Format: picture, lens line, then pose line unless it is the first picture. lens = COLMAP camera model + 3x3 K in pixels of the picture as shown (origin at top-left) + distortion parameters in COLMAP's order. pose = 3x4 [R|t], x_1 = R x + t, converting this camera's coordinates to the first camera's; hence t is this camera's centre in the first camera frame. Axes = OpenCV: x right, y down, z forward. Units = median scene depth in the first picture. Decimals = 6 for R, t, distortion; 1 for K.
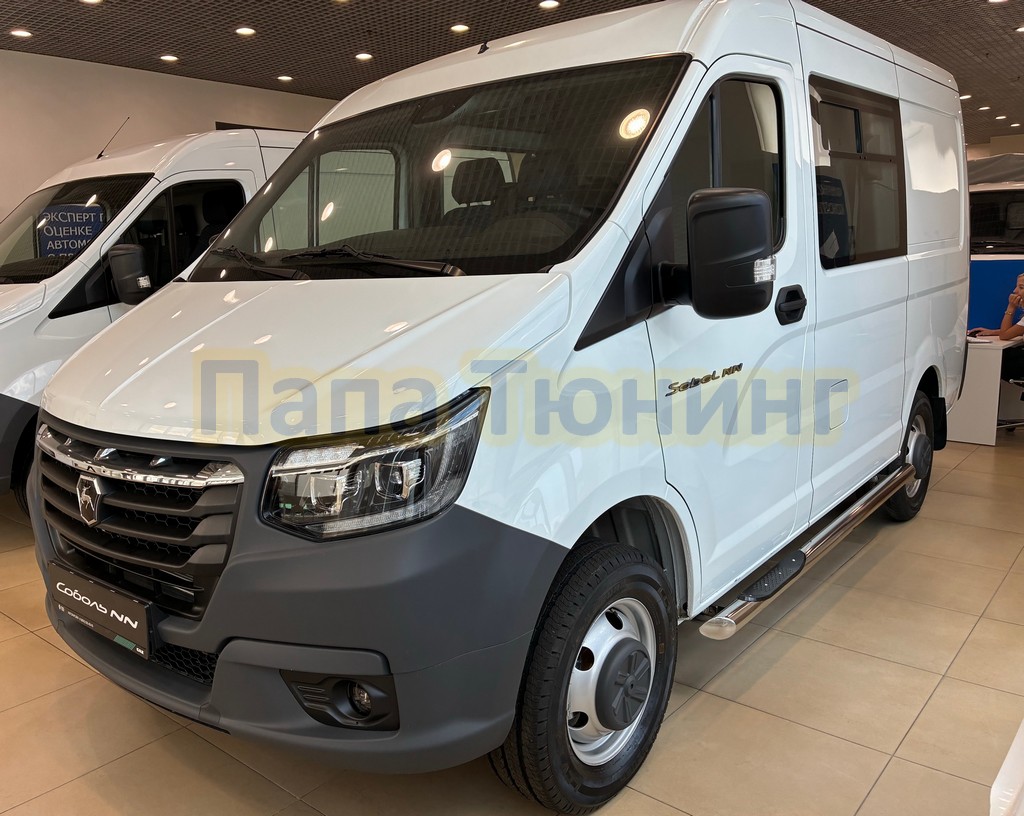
lens RADIAL K [[835.2, 0, 512.3], [0, 835.2, 409.3], [0, 0, 1]] dist [-0.000518, -0.002302]
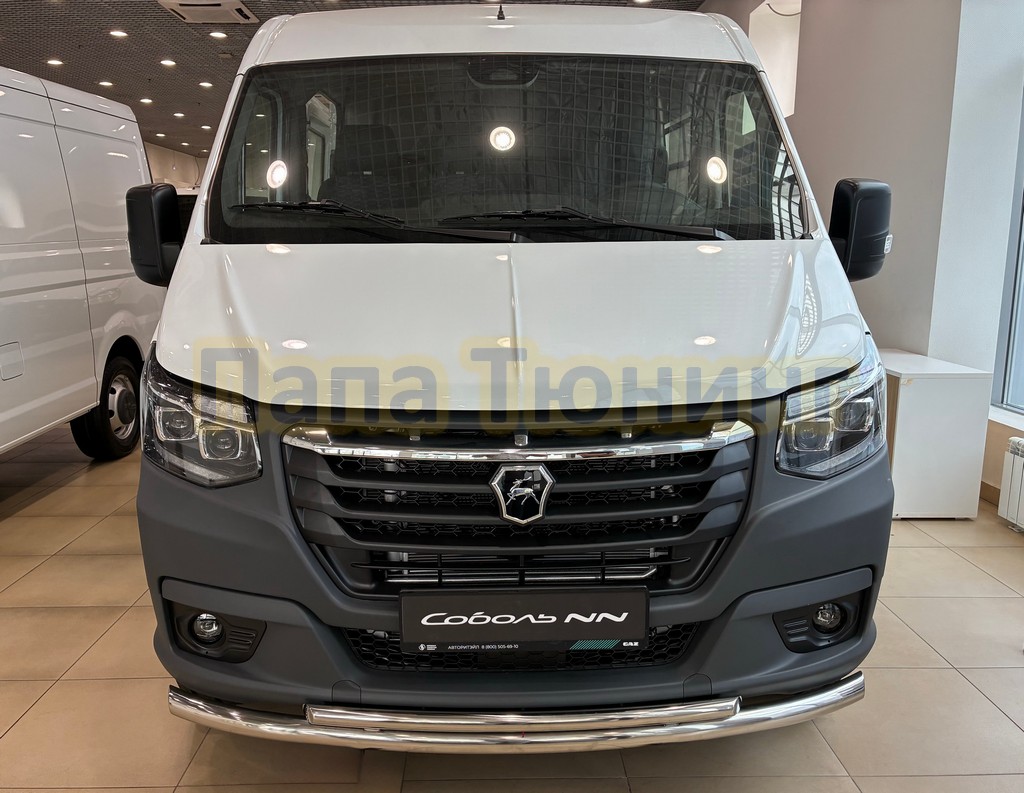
lens RADIAL K [[855.8, 0, 512.4], [0, 855.8, 395.5], [0, 0, 1]] dist [0.004381, -0.010893]
pose [[0.754356, -0.083853, 0.651088, -1.168605], [0.089363, 0.995693, 0.024698, -0.012488], [-0.650355, 0.039552, 0.758600, 0.387430]]
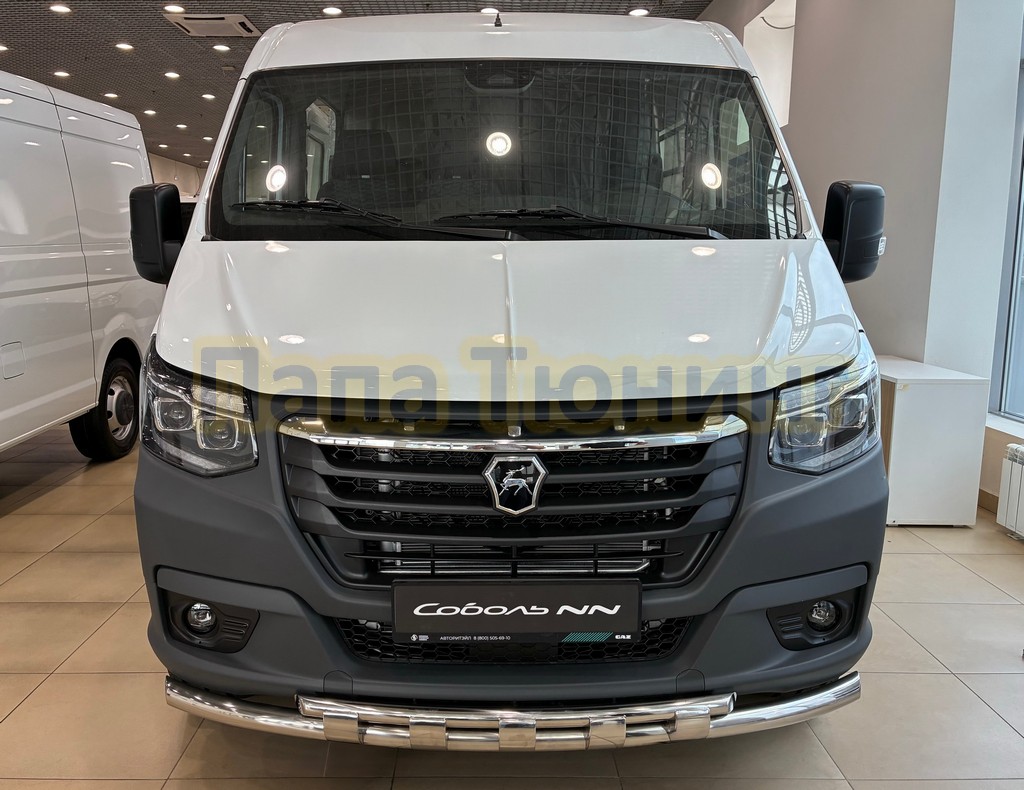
lens RADIAL K [[856.7, 0, 493.1], [0, 856.7, 380.0], [0, 0, 1]] dist [-0.000691, -0.003869]
pose [[0.765602, -0.056696, 0.640811, -1.175354], [0.082048, 0.996580, -0.009853, 0.011854], [-0.638060, 0.060121, 0.767636, 0.381052]]
